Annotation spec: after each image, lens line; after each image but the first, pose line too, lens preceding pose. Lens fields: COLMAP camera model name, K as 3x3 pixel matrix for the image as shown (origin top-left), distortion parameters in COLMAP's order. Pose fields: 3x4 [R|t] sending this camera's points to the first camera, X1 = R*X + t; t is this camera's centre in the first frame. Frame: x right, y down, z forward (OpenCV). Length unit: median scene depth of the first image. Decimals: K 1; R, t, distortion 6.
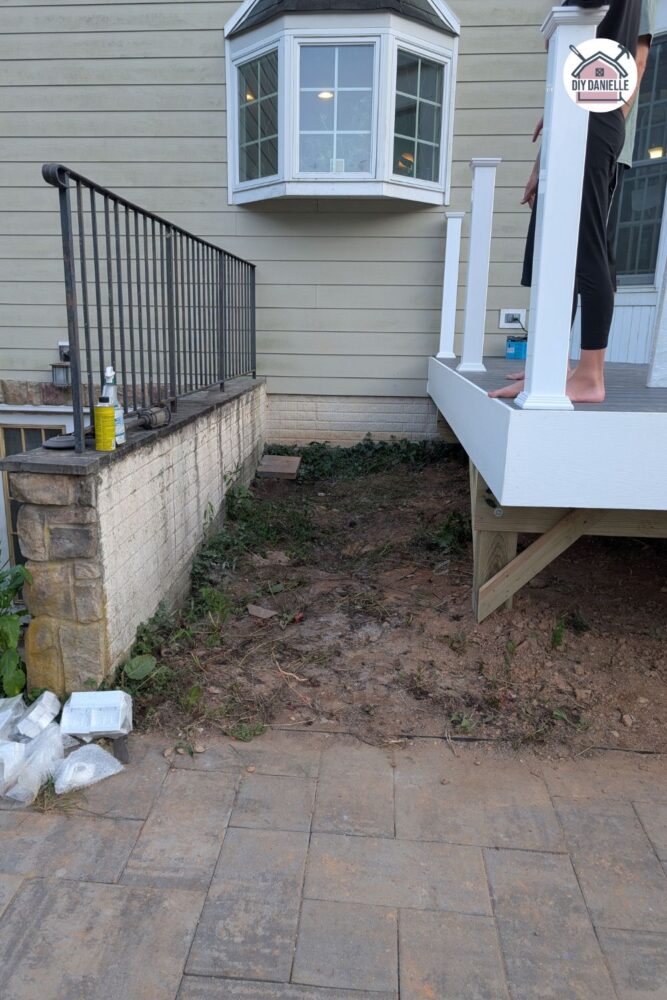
lens RADIAL K [[706.3, 0, 314.3], [0, 706.3, 504.3], [0, 0, 1]] dist [0.007062, -0.001077]
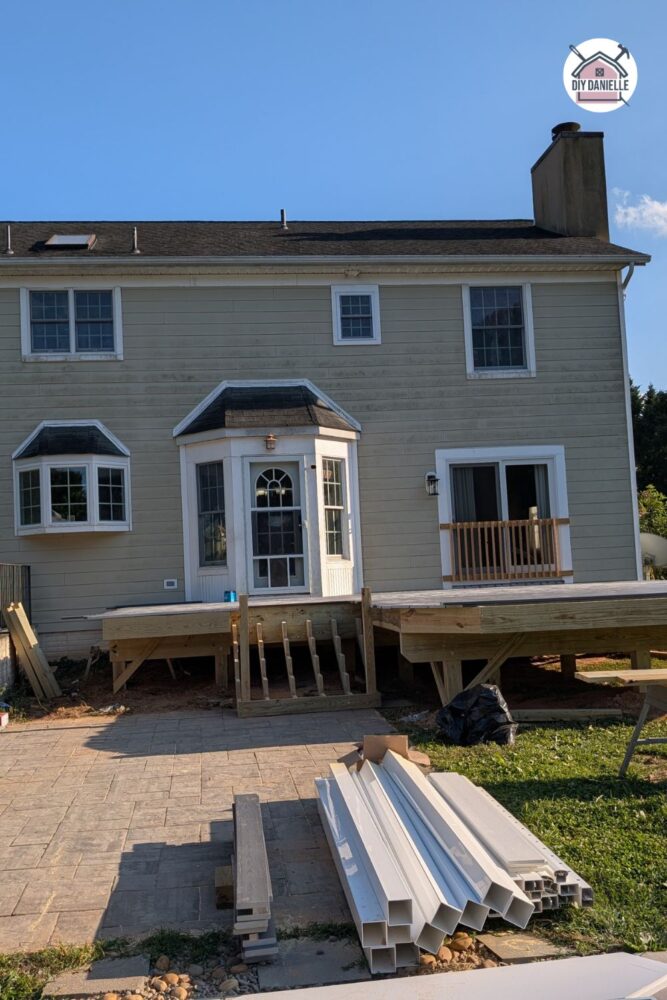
lens RADIAL K [[955.4, 0, 321.5], [0, 955.4, 503.4], [0, 0, 1]] dist [0.027927, 0.000000]
pose [[0.975997, -0.047679, 0.212501, 0.147789], [0.112610, 0.945661, -0.305030, 0.394471], [-0.186410, 0.321638, 0.928332, -1.665811]]
